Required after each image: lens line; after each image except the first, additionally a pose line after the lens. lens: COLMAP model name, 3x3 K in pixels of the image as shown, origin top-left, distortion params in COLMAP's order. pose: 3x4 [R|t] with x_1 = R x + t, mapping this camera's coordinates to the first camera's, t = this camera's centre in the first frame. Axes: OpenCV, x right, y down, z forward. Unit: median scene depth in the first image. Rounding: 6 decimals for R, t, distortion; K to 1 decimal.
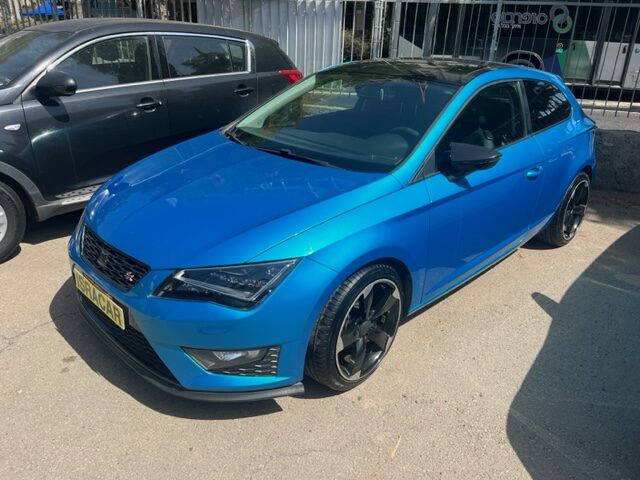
lens RADIAL K [[487.2, 0, 313.7], [0, 487.2, 228.7], [0, 0, 1]] dist [0.077370, -0.104573]
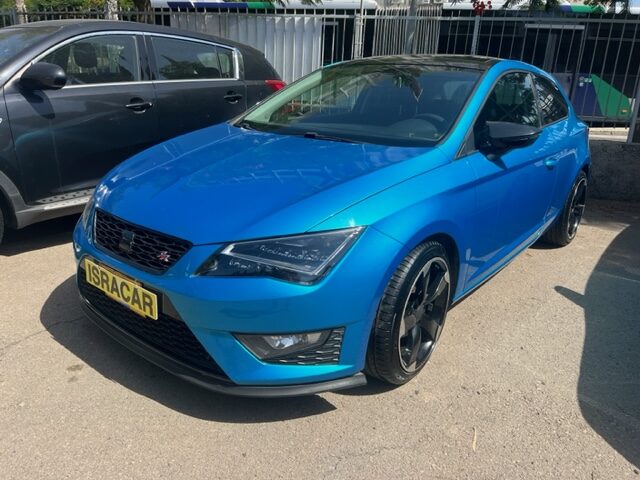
lens RADIAL K [[487.2, 0, 313.7], [0, 487.2, 228.7], [0, 0, 1]] dist [0.077370, -0.104573]
pose [[0.995414, -0.022071, 0.093075, -0.155960], [0.028702, 0.997098, -0.070513, 0.094840], [-0.091249, 0.072861, 0.993159, 0.091529]]
